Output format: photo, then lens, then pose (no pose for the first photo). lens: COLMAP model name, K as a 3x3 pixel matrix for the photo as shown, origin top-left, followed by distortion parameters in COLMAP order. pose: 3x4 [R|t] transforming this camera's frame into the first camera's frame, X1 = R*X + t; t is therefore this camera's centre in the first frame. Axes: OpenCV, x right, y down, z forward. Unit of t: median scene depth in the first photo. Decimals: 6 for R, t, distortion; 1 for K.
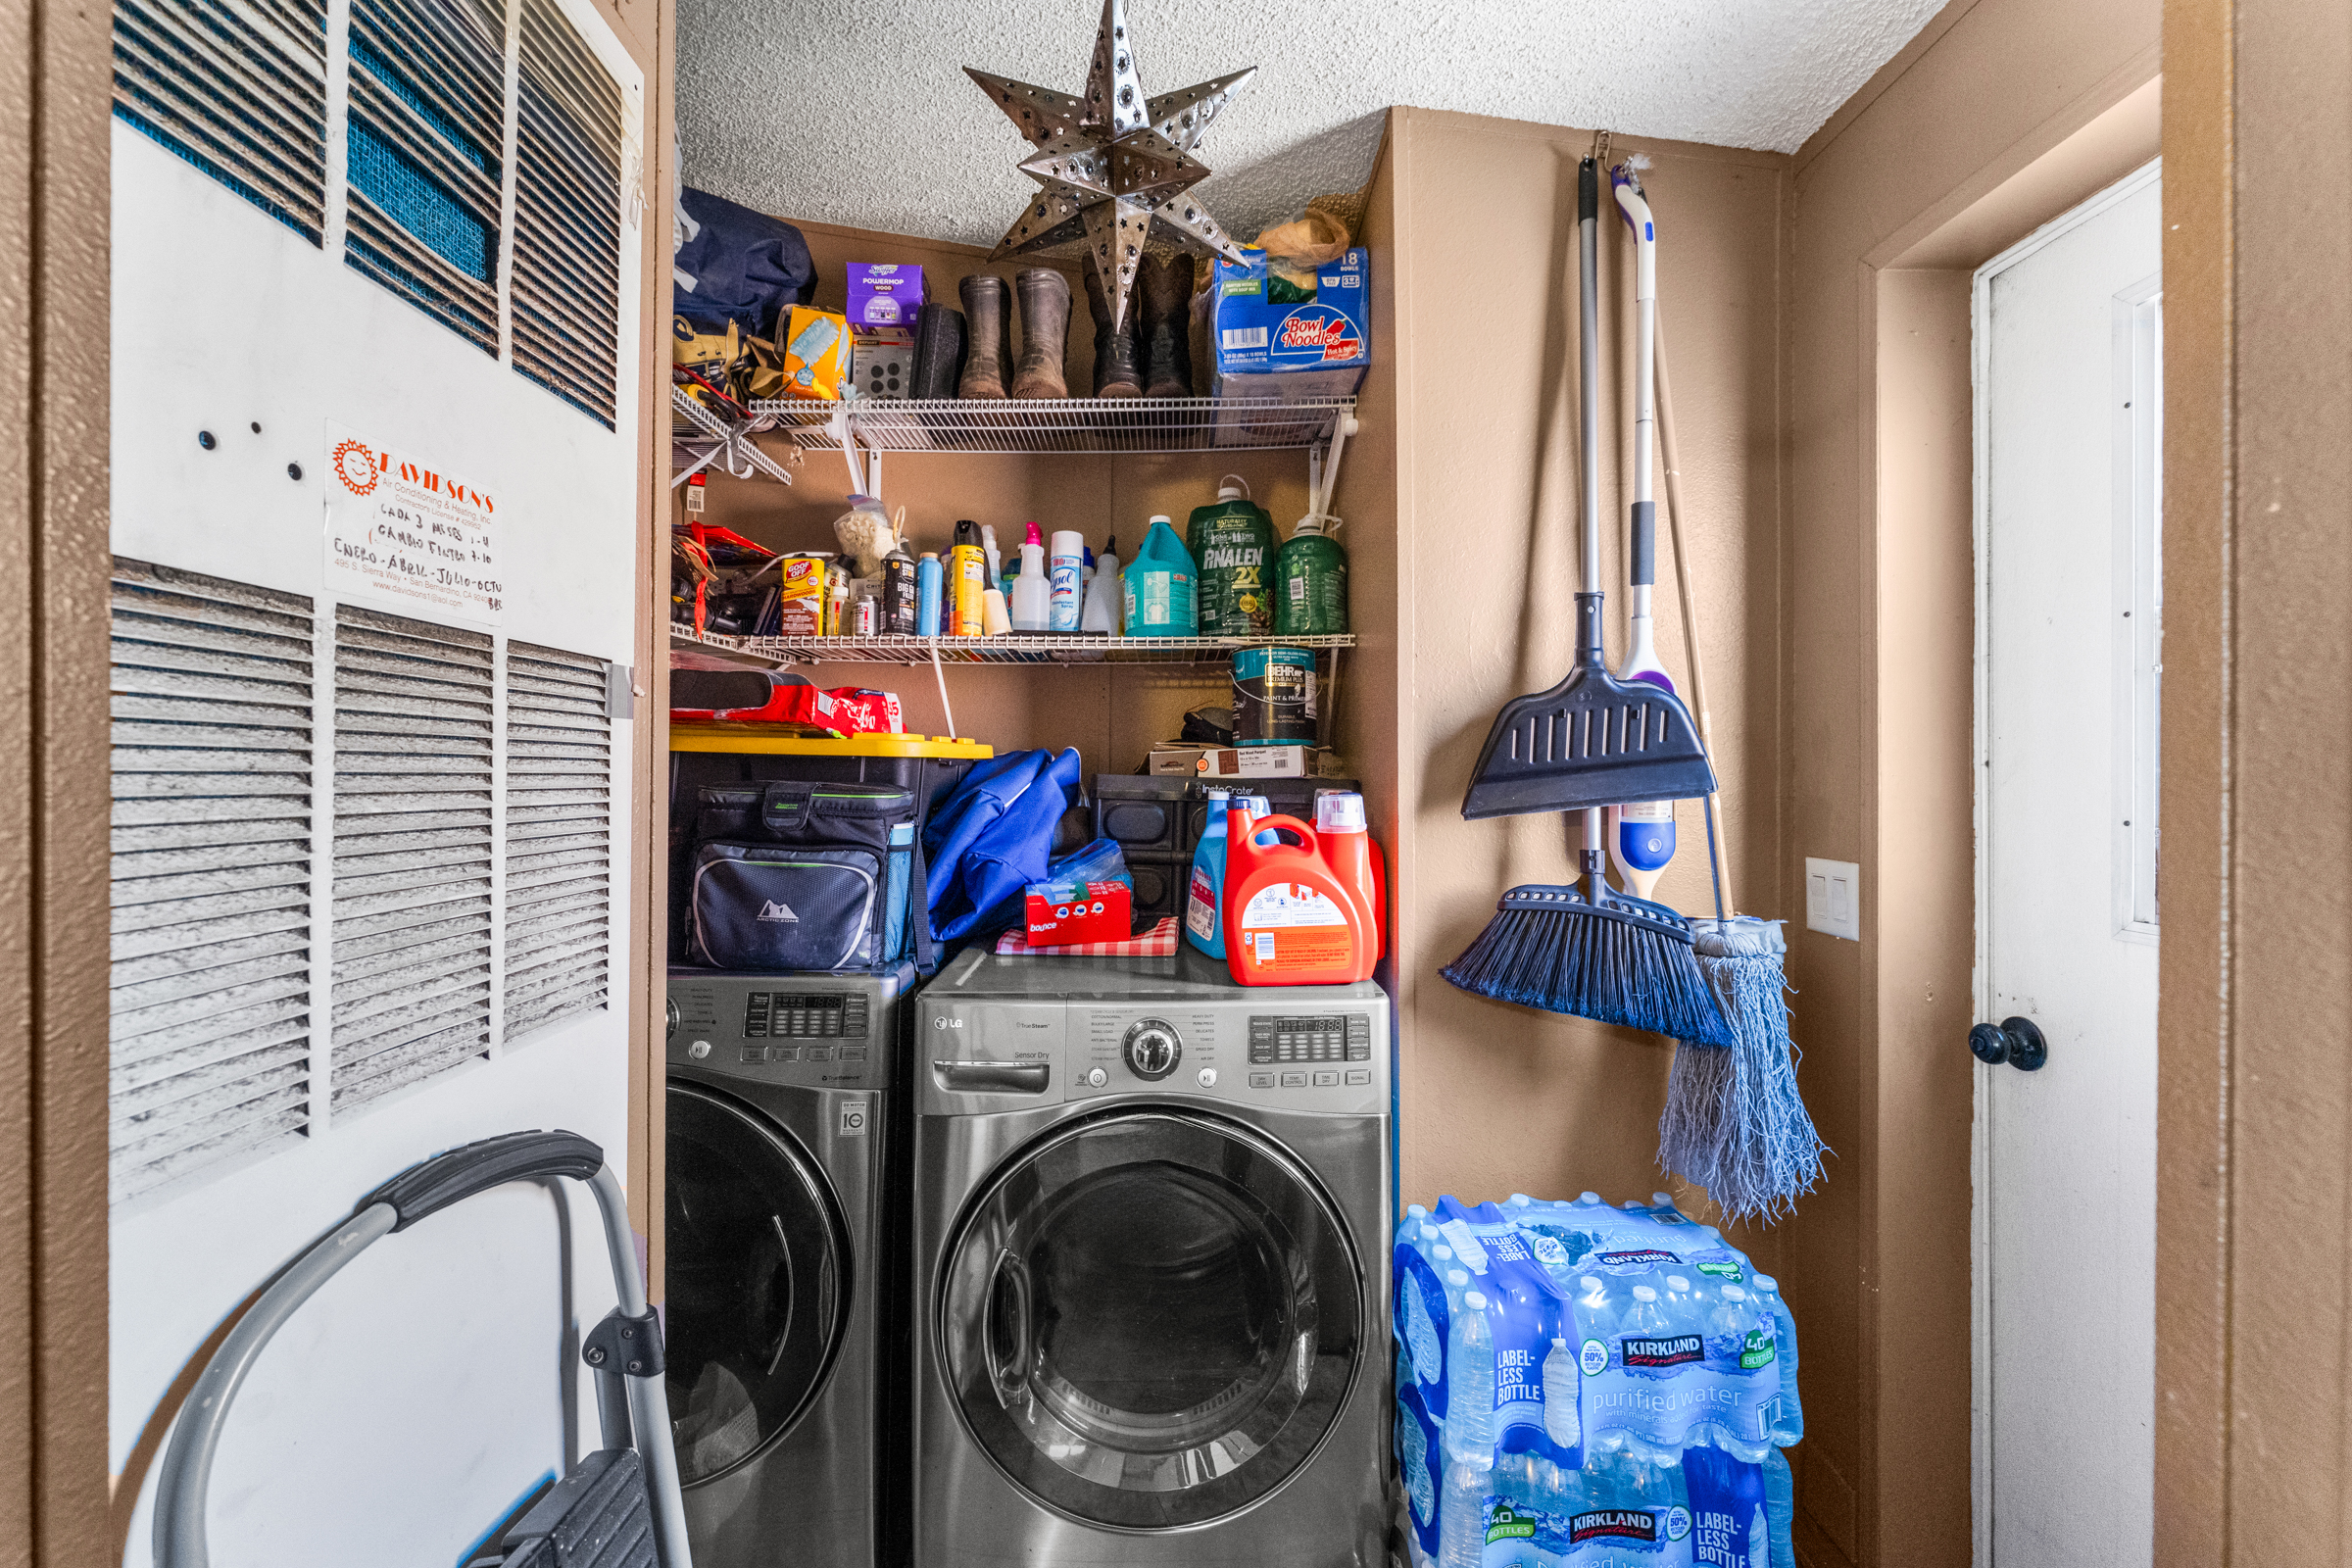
lens RADIAL K [[952.4, 0, 1174.4], [0, 952.4, 768.4], [0, 0, 1]] dist [-0.000701, 0.000067]
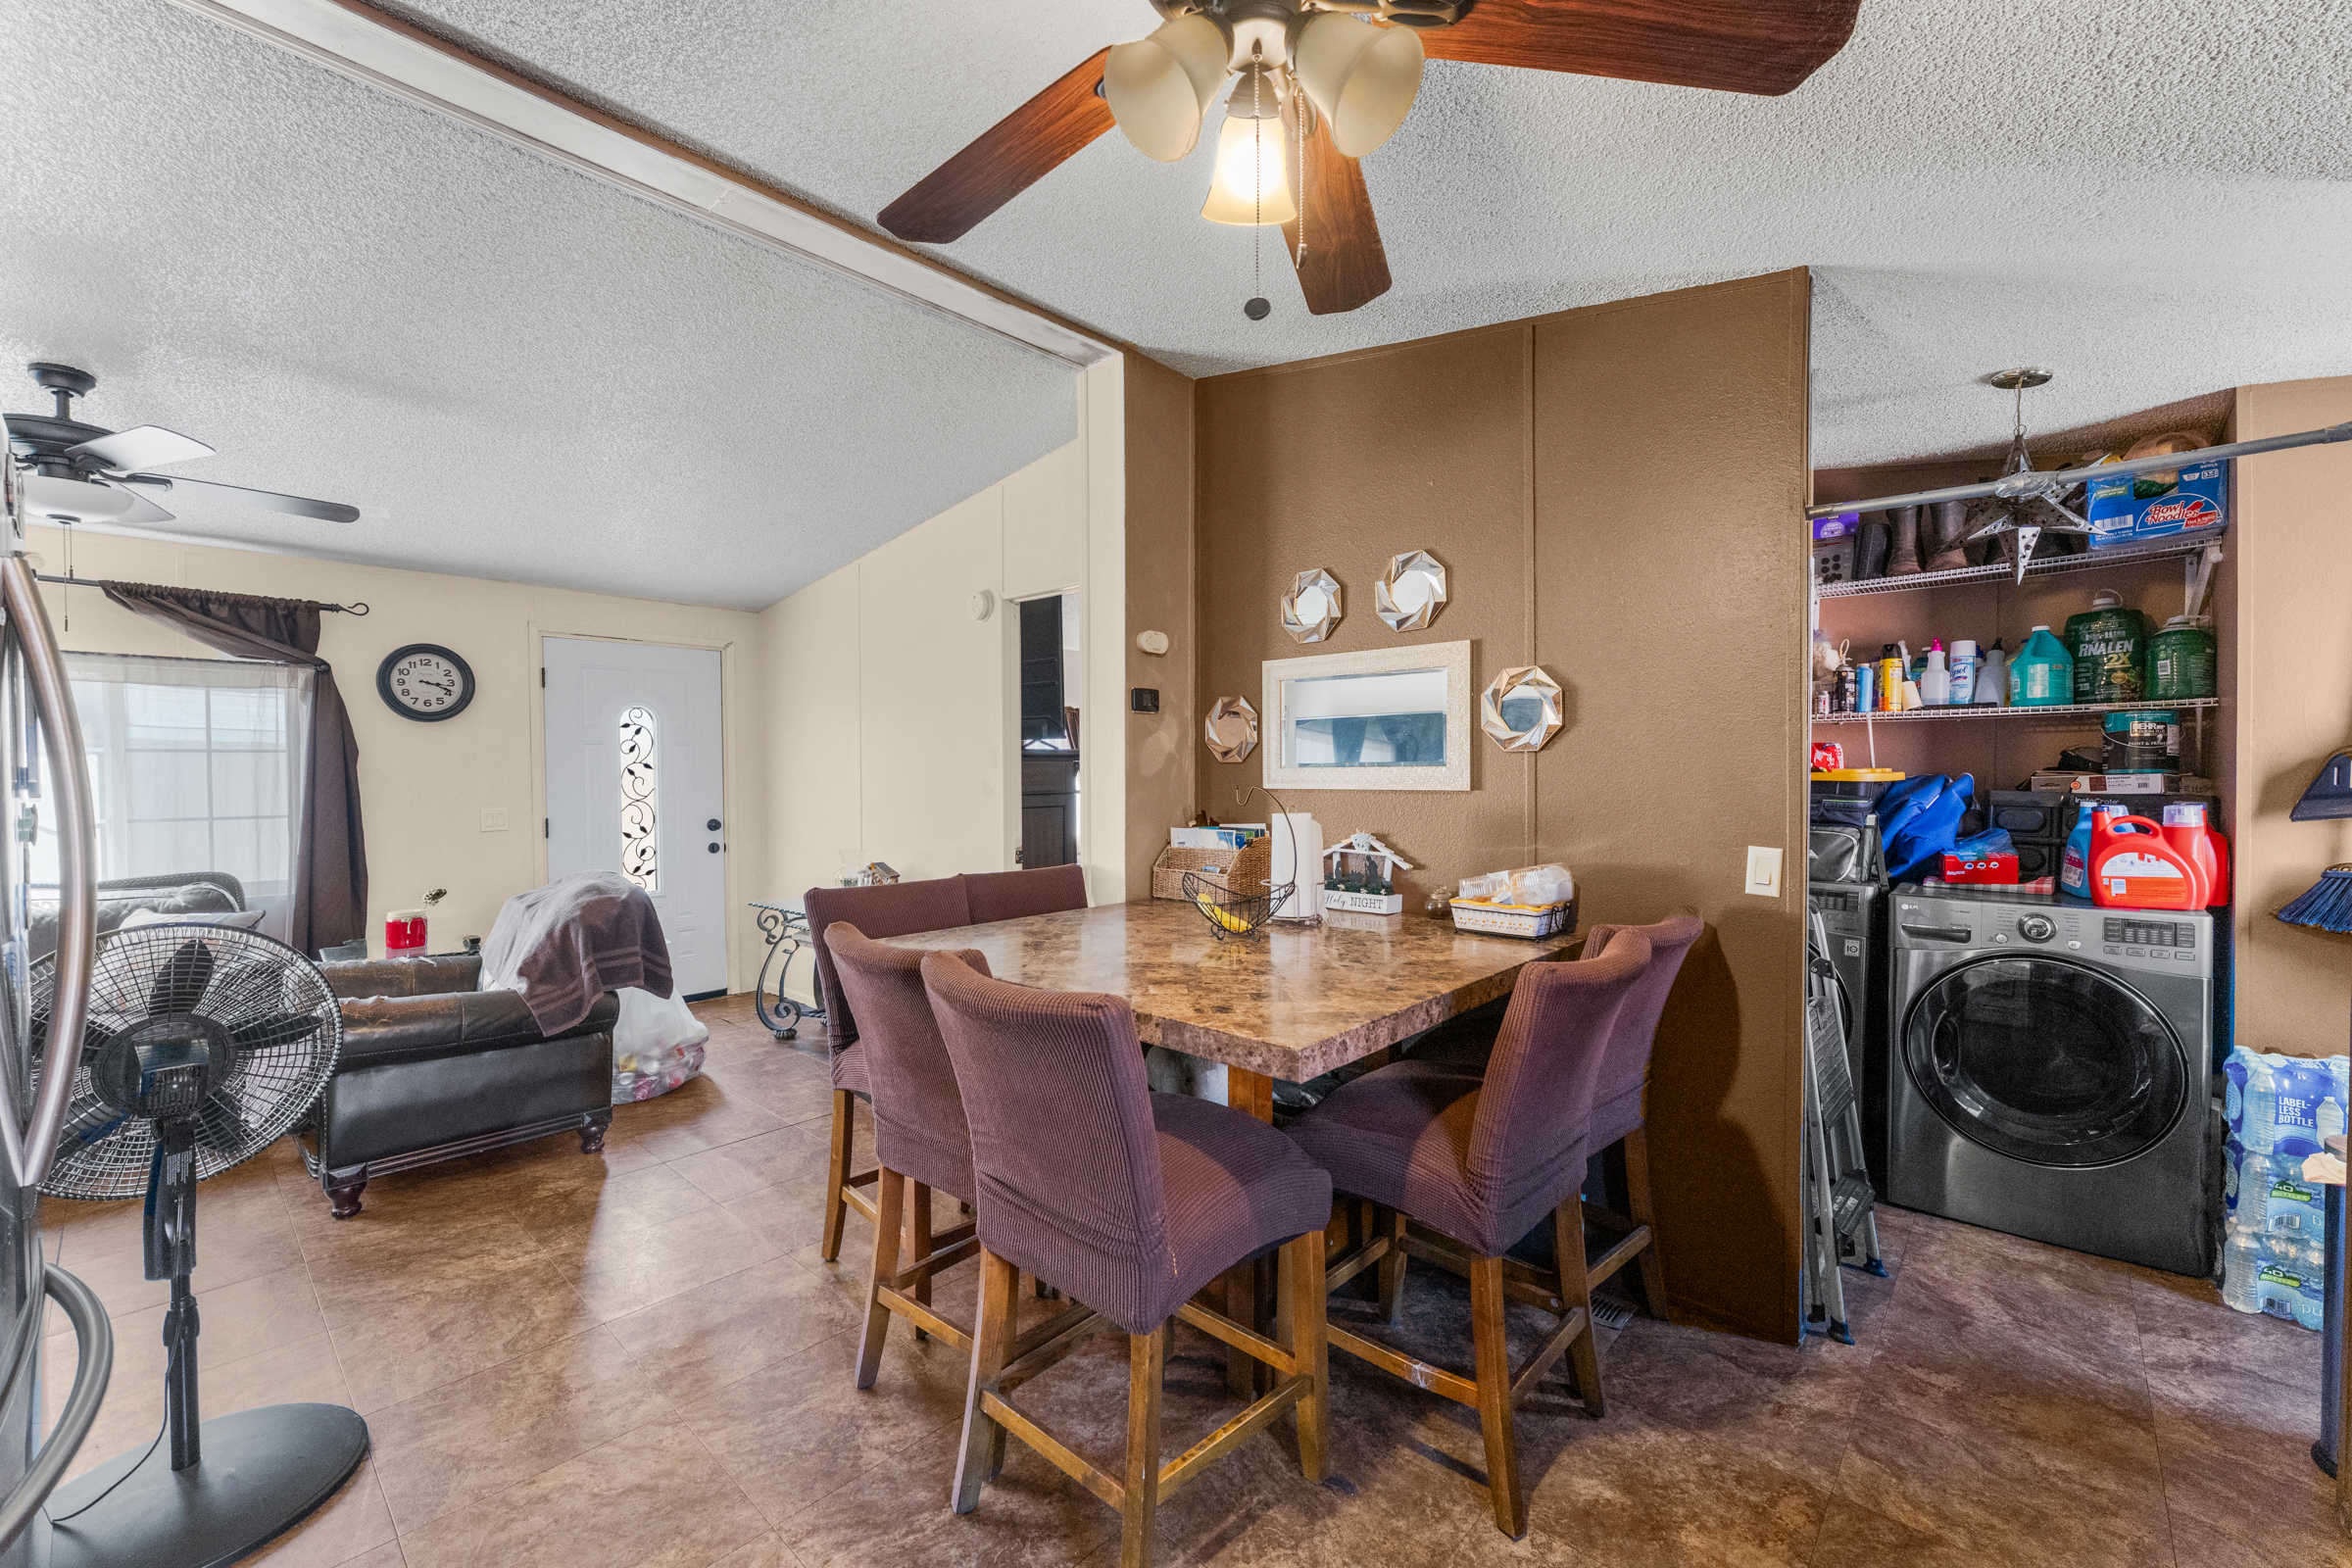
lens RADIAL K [[952.4, 0, 1171.7], [0, 952.4, 786.1], [0, 0, 1]] dist [-0.000701, 0.000067]
pose [[0.736036, 0.006335, -0.676912, -0.006534], [0.004938, 0.999879, 0.014726, -0.034848], [0.676924, -0.014181, 0.735916, -1.274069]]
